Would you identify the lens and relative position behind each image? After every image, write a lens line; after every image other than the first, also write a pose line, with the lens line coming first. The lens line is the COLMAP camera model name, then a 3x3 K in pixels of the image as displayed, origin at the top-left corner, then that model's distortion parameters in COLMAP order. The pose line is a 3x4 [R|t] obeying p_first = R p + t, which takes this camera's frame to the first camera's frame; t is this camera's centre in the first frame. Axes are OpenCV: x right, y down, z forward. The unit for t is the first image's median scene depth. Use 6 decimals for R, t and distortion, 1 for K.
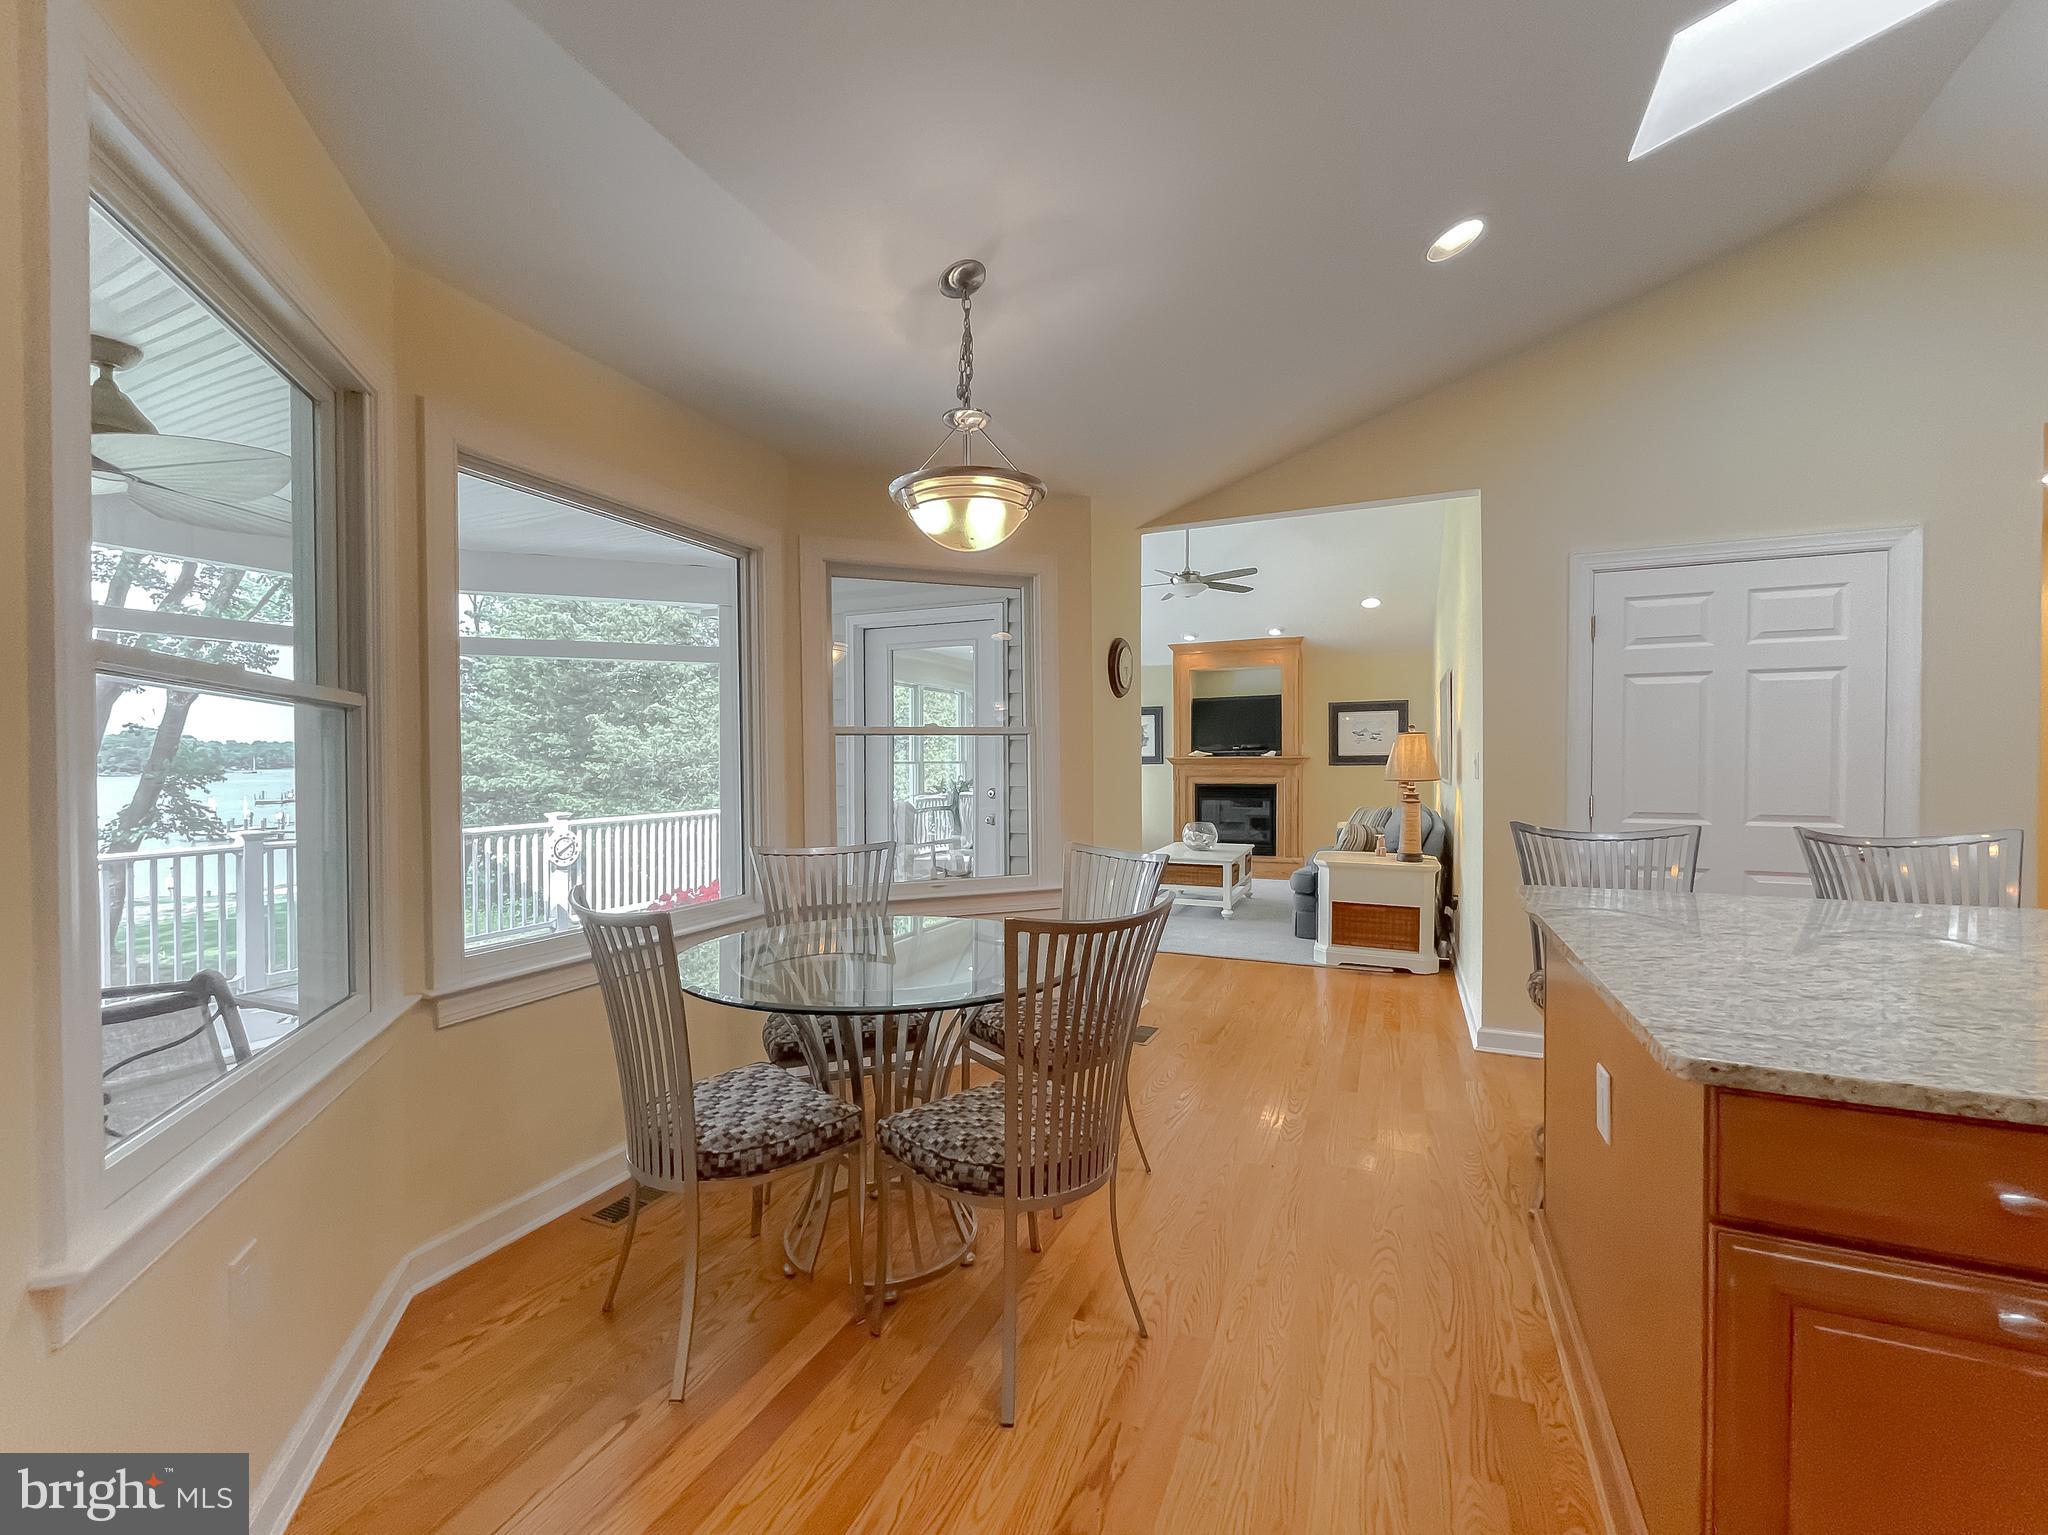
lens RADIAL K [[836.4, 0, 1036.9], [0, 836.4, 774.8], [0, 0, 1]] dist [0.000021, 0.000074]
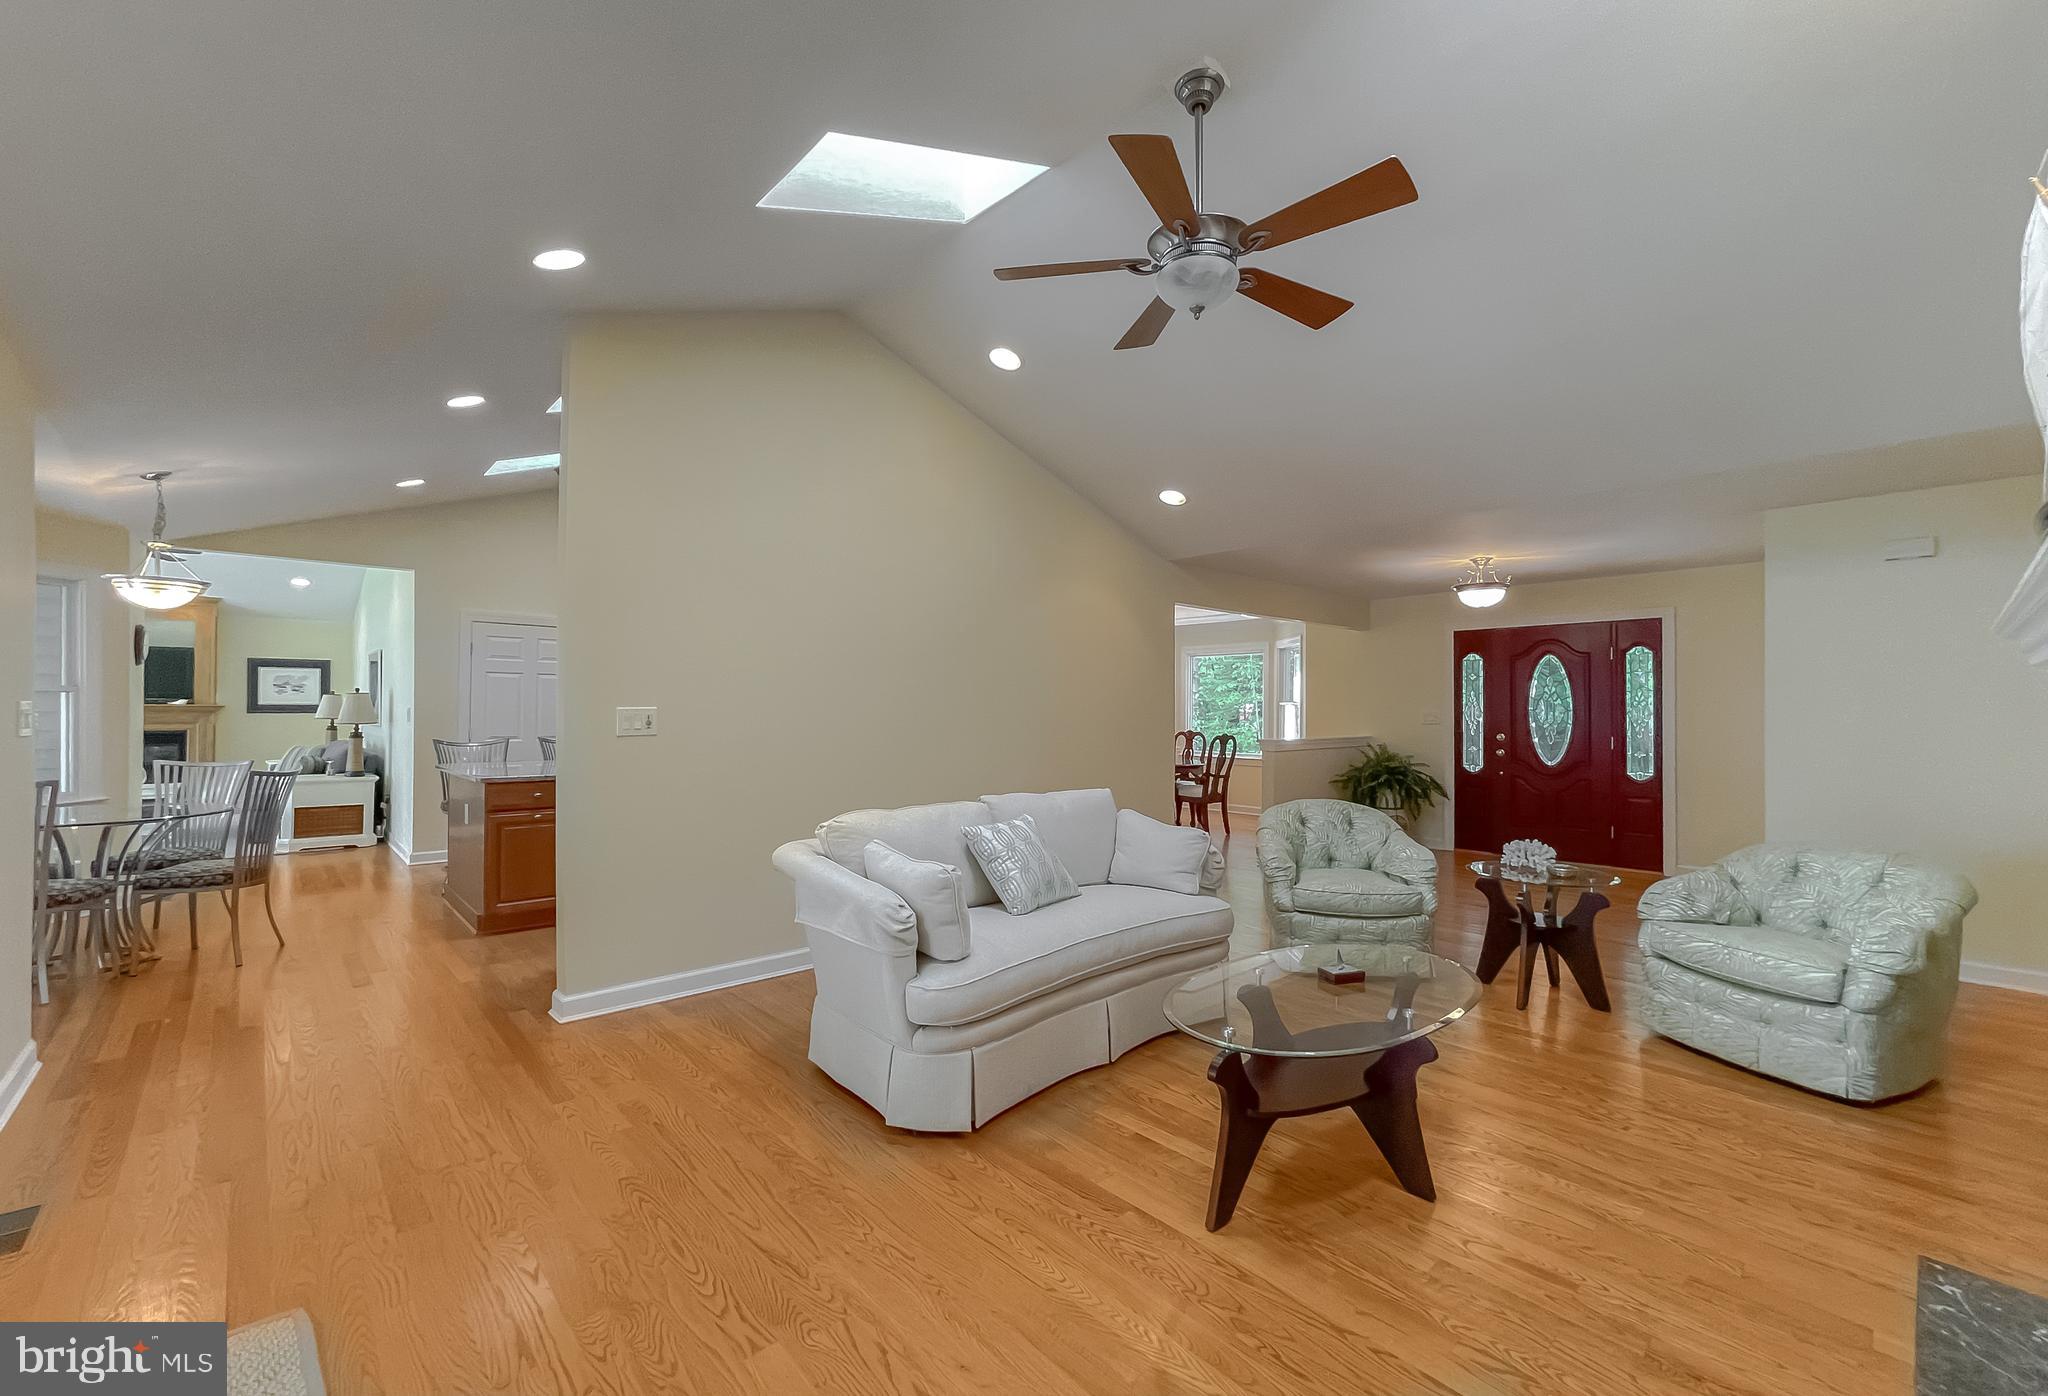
lens RADIAL K [[849.3, 0, 1018.2], [0, 849.3, 702.5], [0, 0, 1]] dist [0.000054, -0.000038]
pose [[0.415262, 0.018673, 0.909510, -0.305640], [0.004109, 0.999741, -0.022401, 0.005049], [-0.909693, 0.013040, 0.415077, -0.491900]]
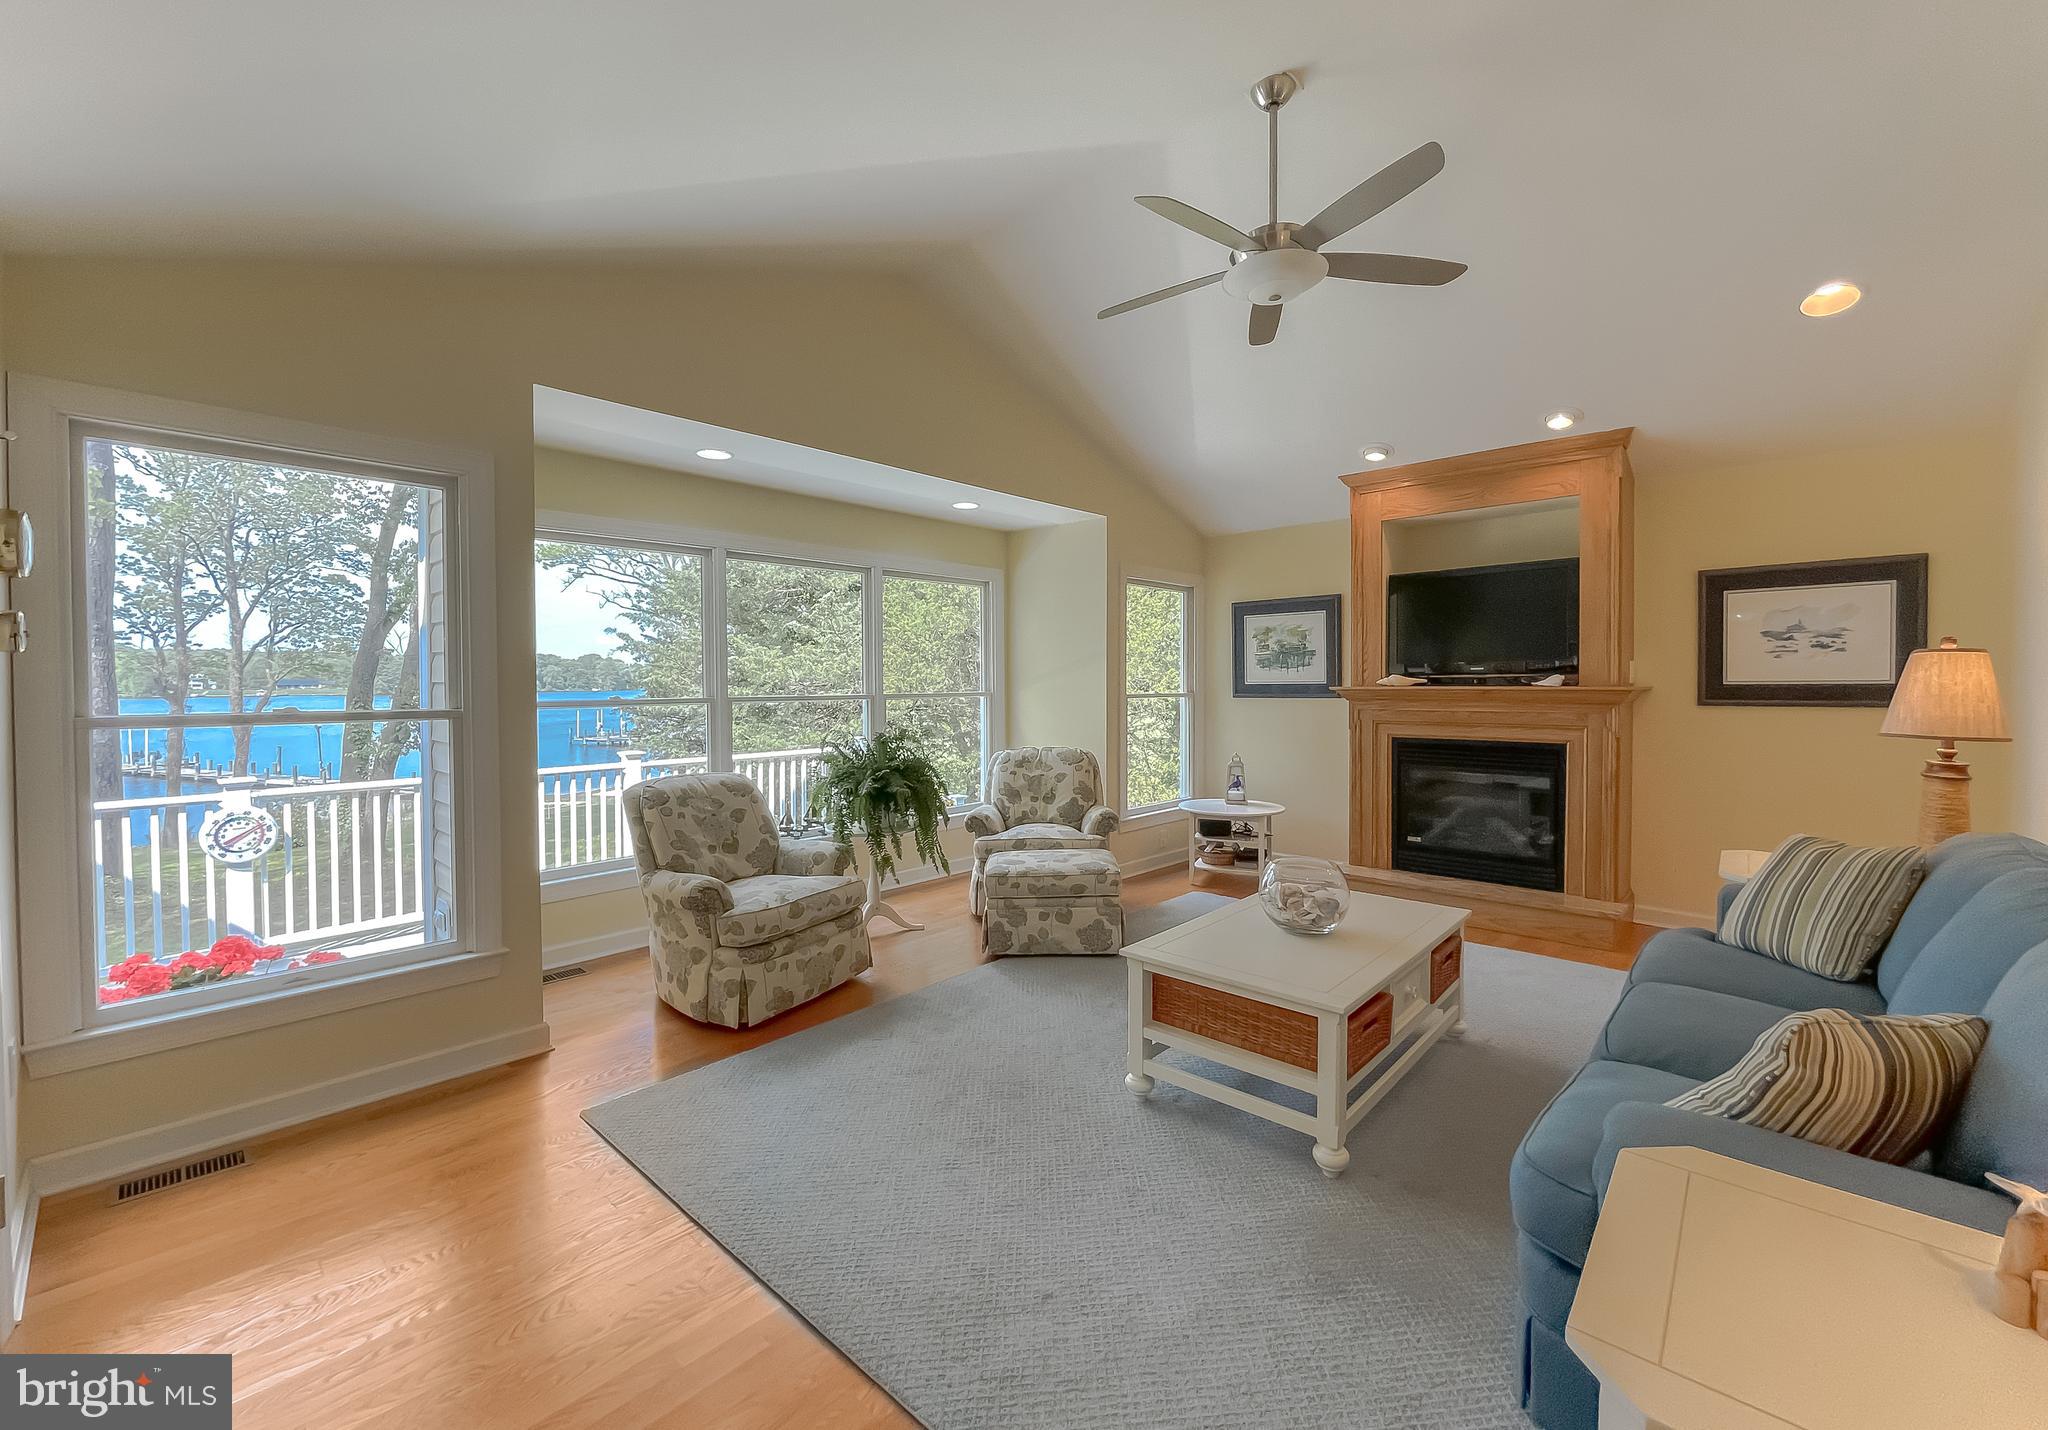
lens RADIAL K [[843.8, 0, 1028.6], [0, 843.8, 692.2], [0, 0, 1]] dist [0.001978, 0.000447]
pose [[0.942100, 0.005067, -0.335294, 0.185187], [-0.005009, 0.999987, 0.001037, -0.020784], [0.335295, 0.000702, 0.942113, 0.514815]]
